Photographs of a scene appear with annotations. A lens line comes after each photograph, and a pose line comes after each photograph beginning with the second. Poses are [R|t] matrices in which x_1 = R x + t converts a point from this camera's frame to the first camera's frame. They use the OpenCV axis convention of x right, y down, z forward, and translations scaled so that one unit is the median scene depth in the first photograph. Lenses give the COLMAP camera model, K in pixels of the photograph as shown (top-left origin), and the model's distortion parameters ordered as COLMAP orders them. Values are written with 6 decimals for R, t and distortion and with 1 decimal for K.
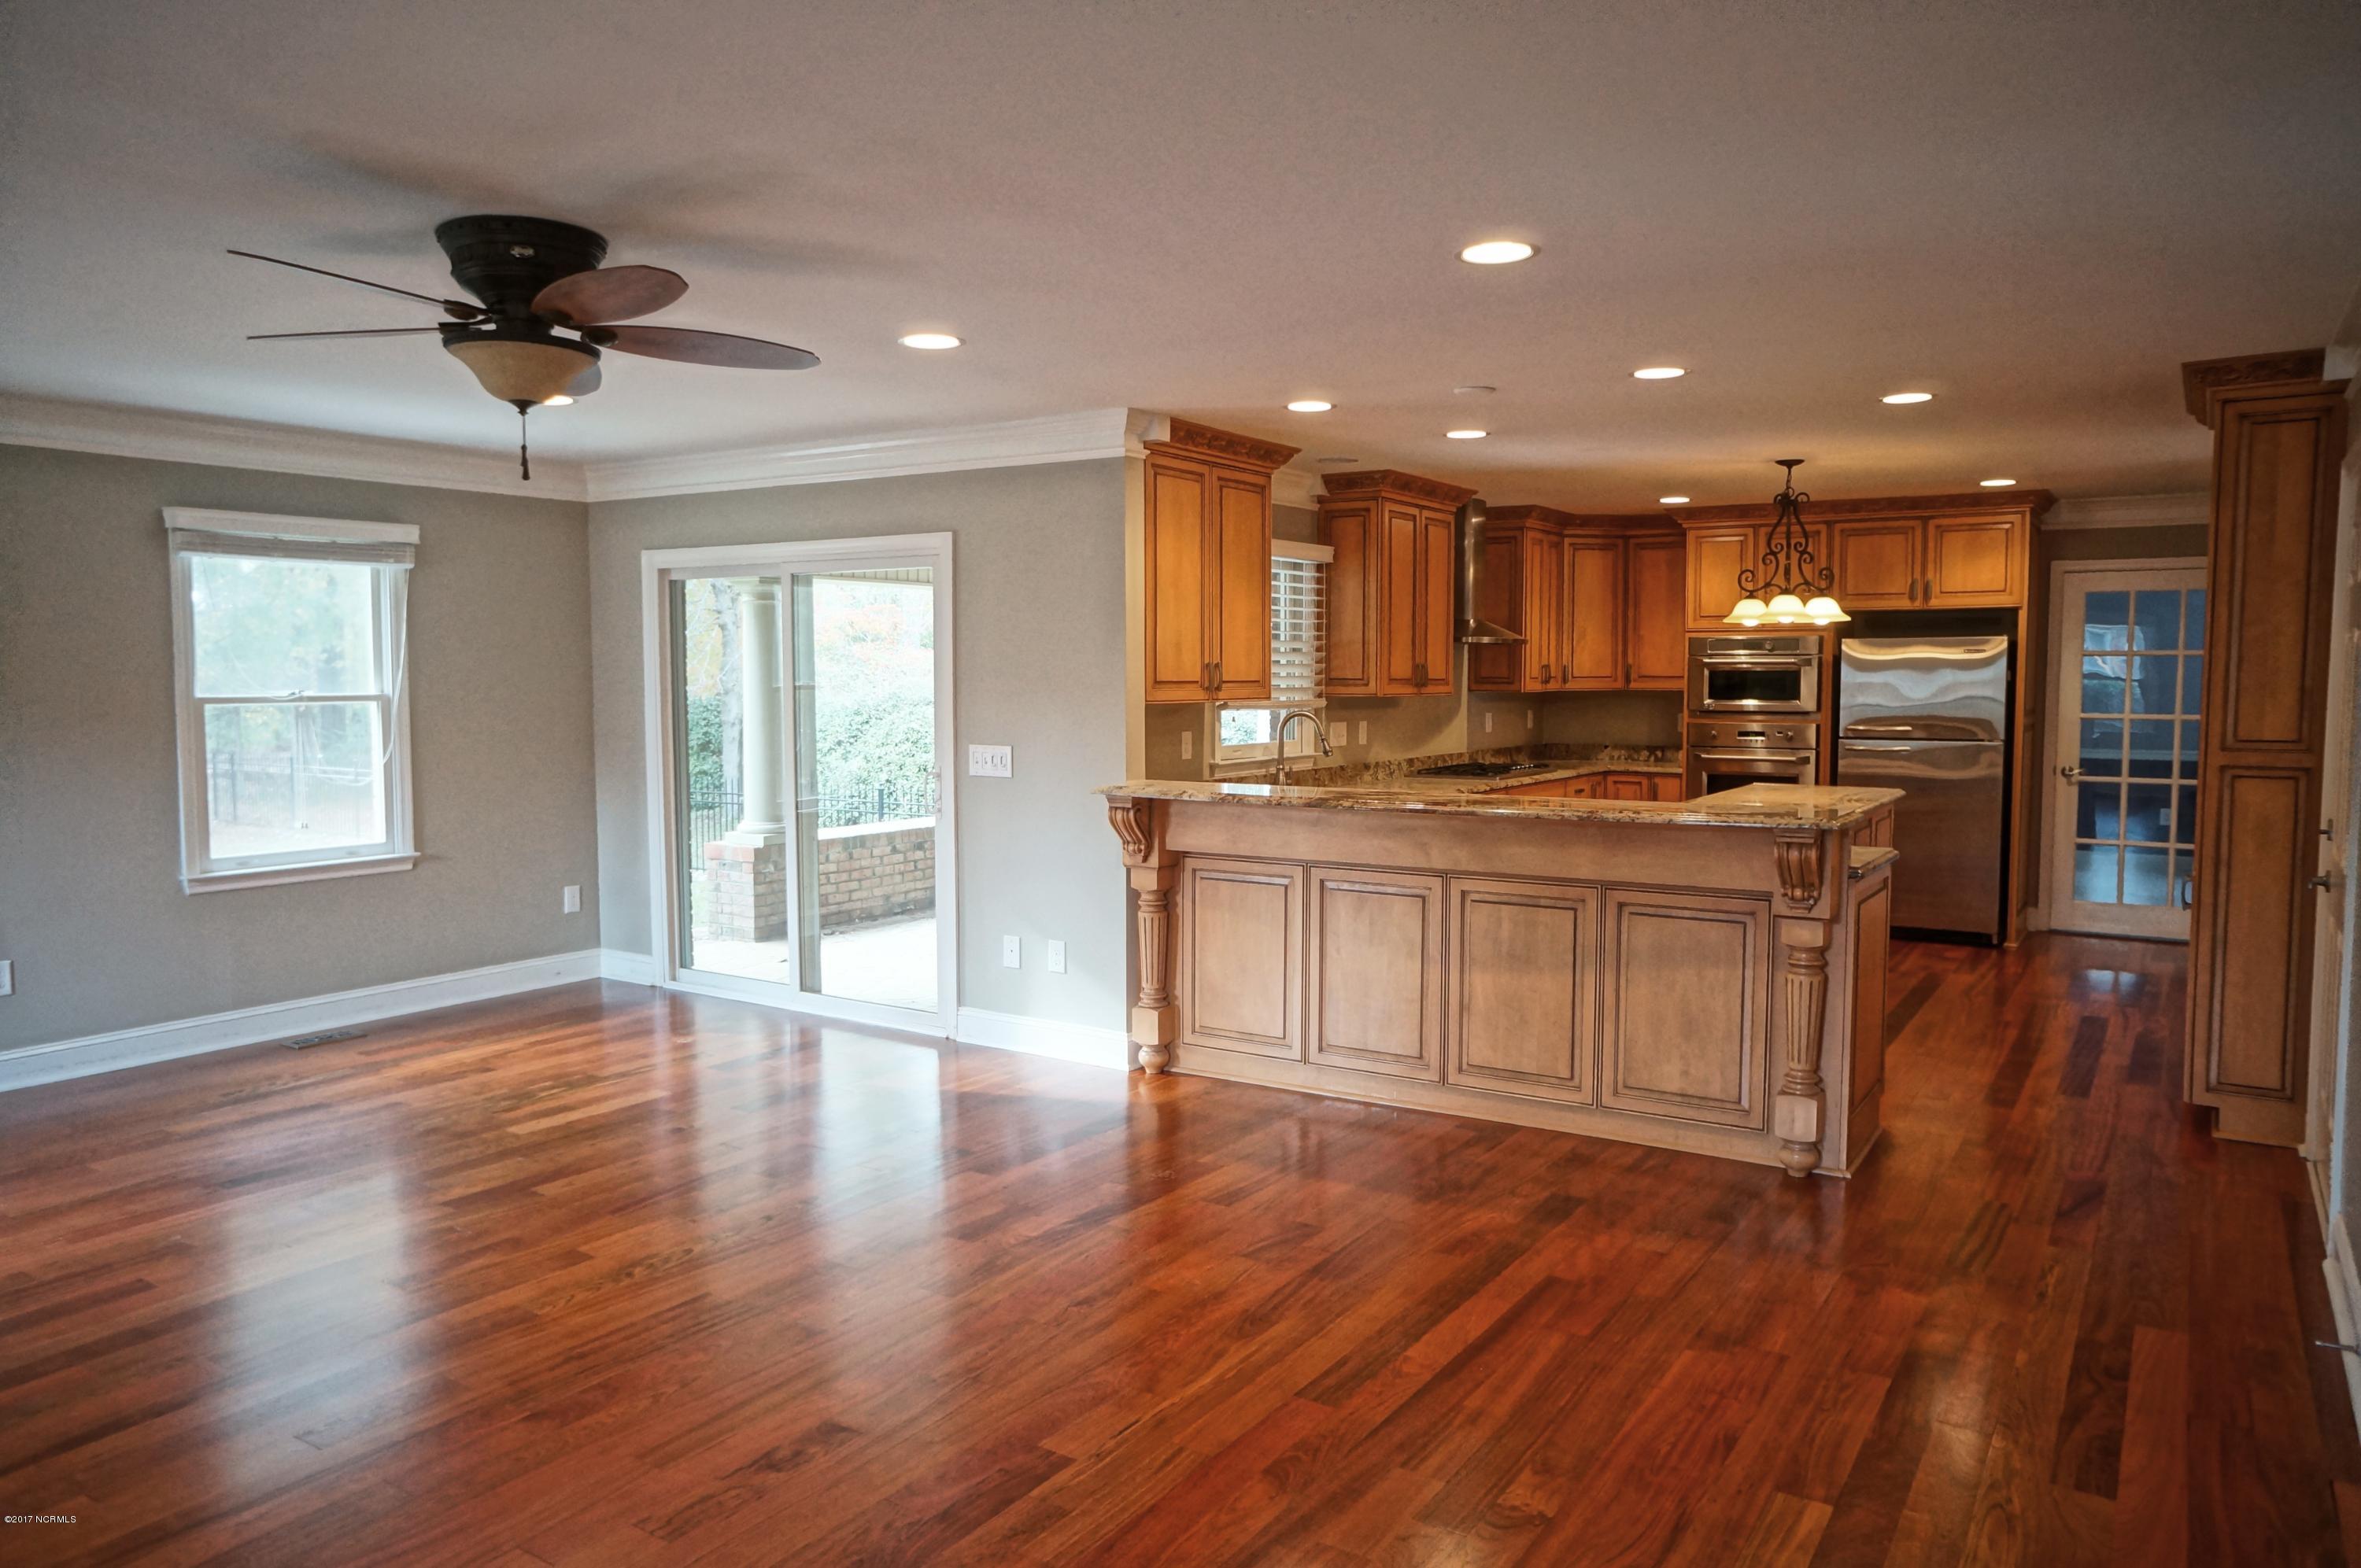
lens RADIAL K [[1580.8, 0, 1176.6], [0, 1580.8, 776.7], [0, 0, 1]] dist [-0.058787, 0.083490]
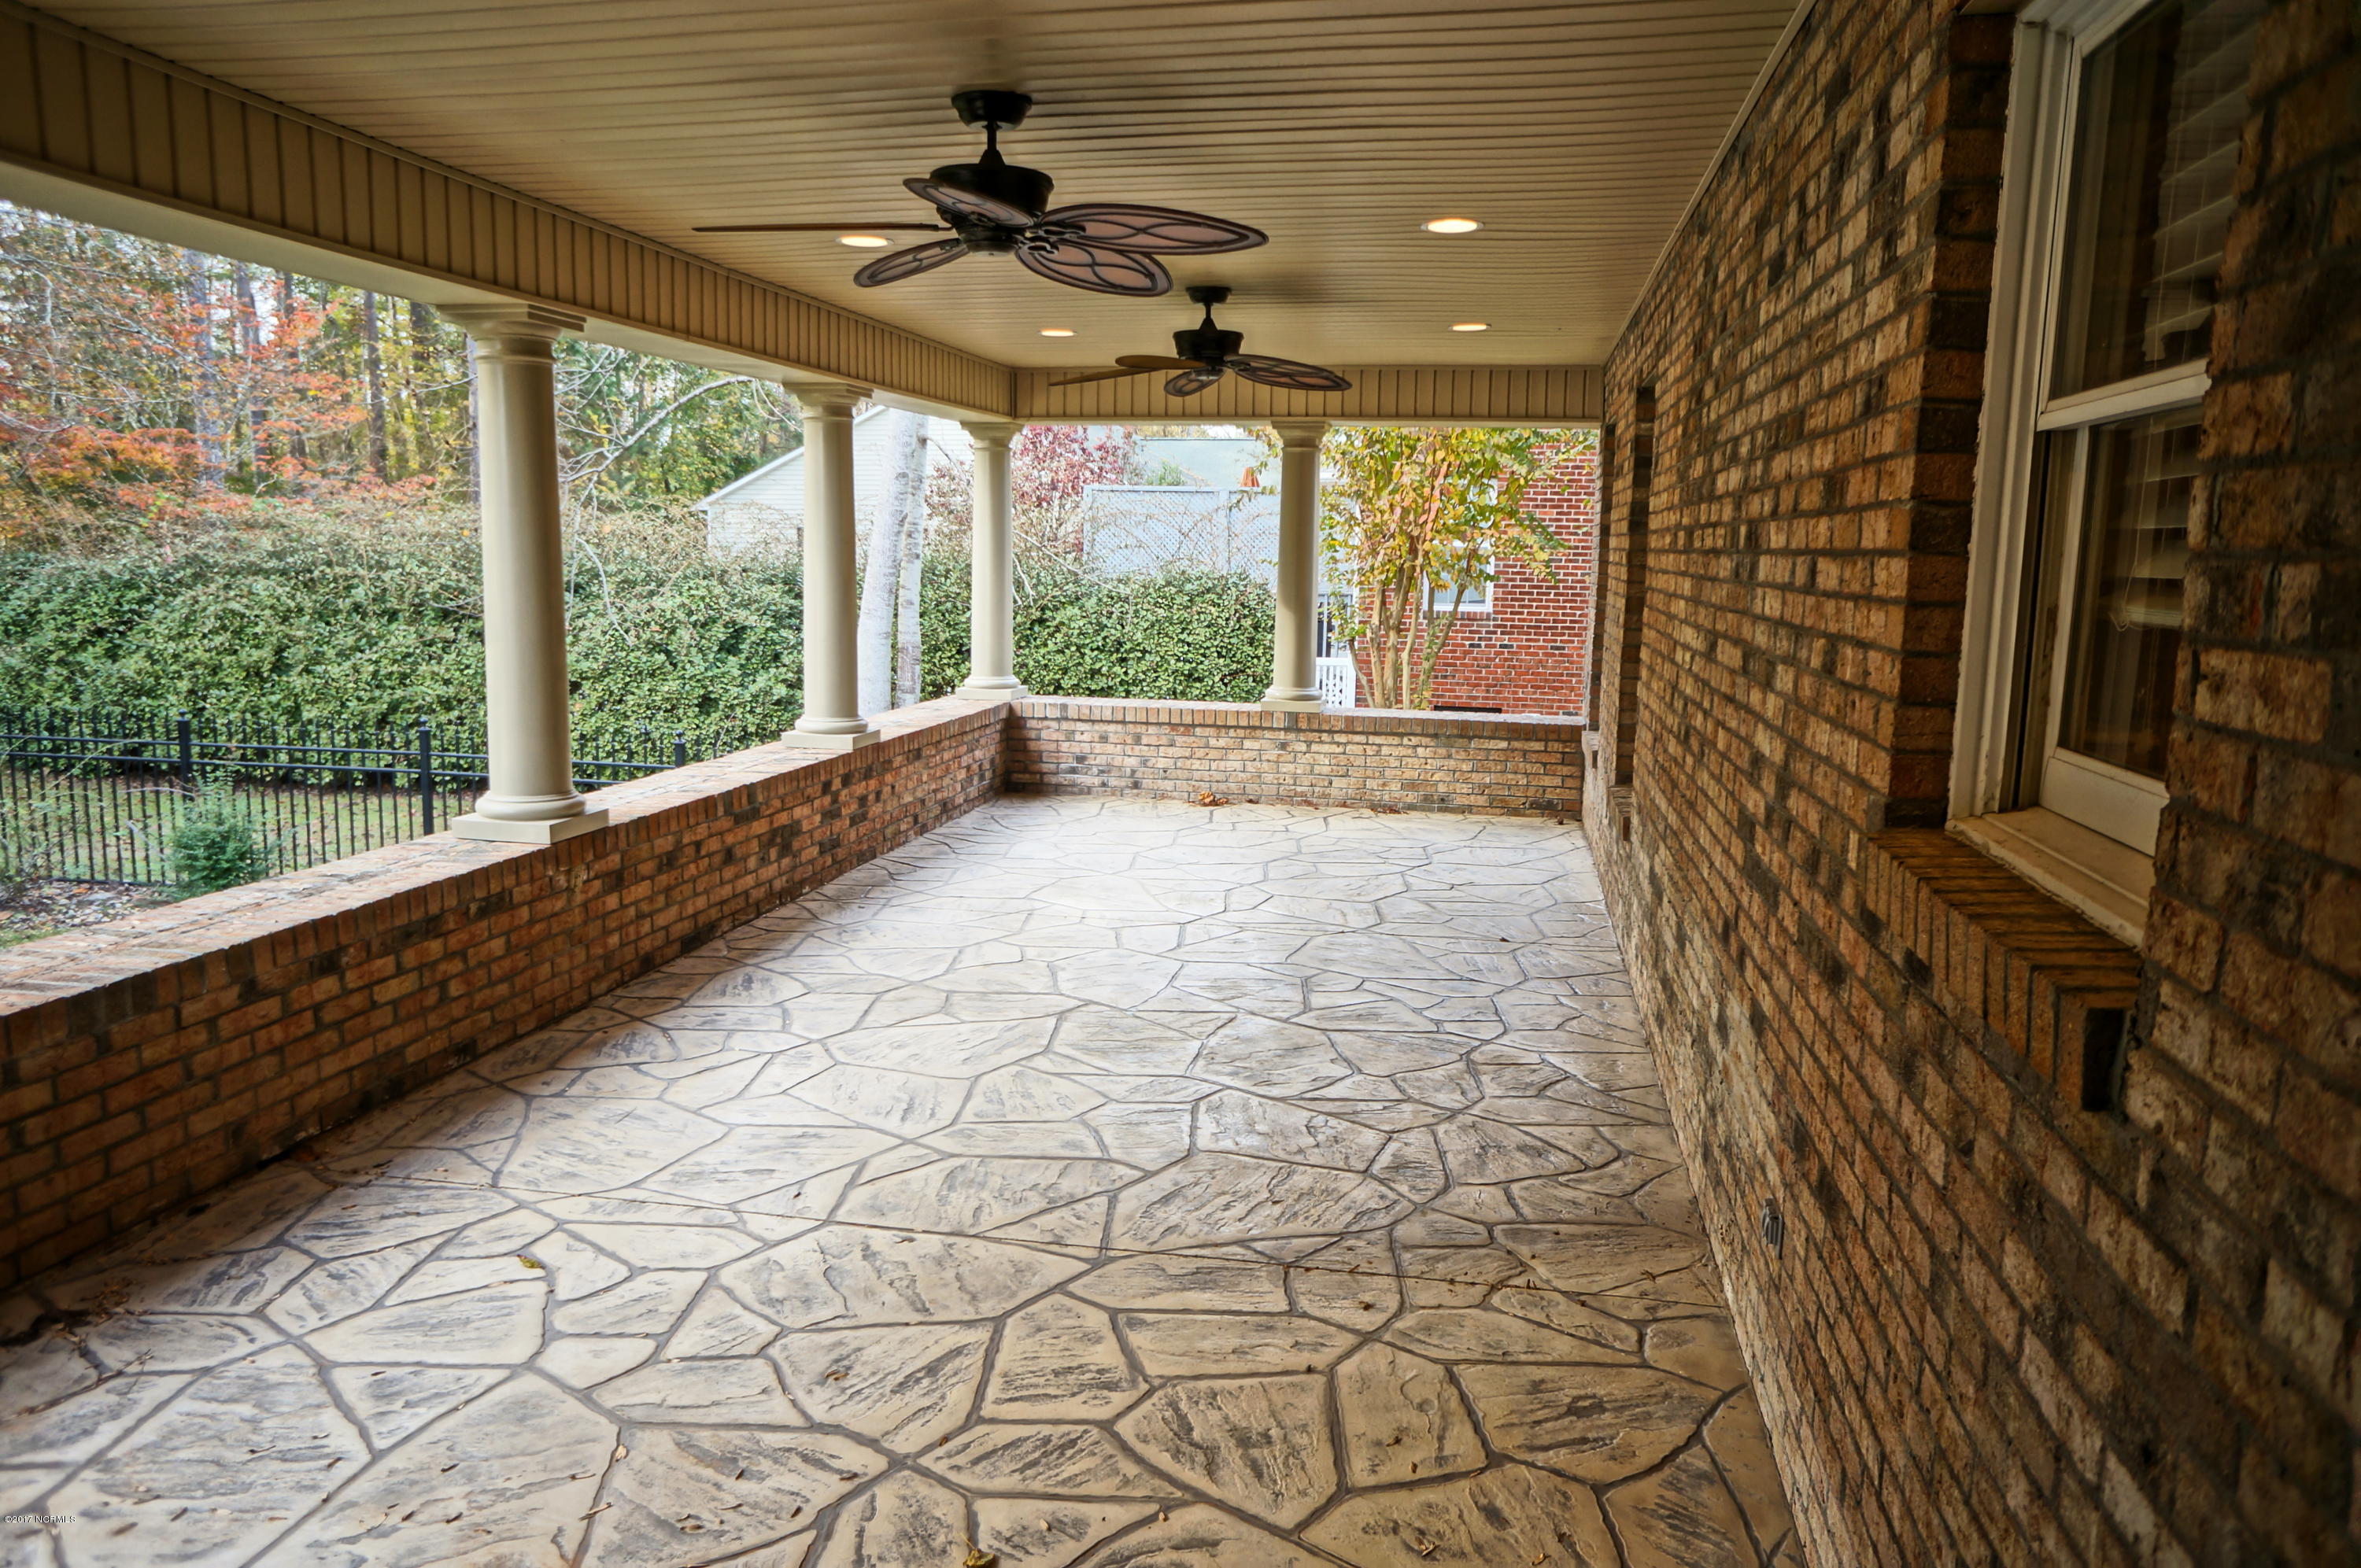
lens RADIAL K [[1580.8, 0, 1176.6], [0, 1580.8, 776.7], [0, 0, 1]] dist [-0.058787, 0.083490]
pose [[0.927636, -0.038482, 0.371498, -0.112207], [0.008272, 0.996551, 0.082574, -0.028941], [-0.373394, -0.073526, 0.924754, 0.586961]]
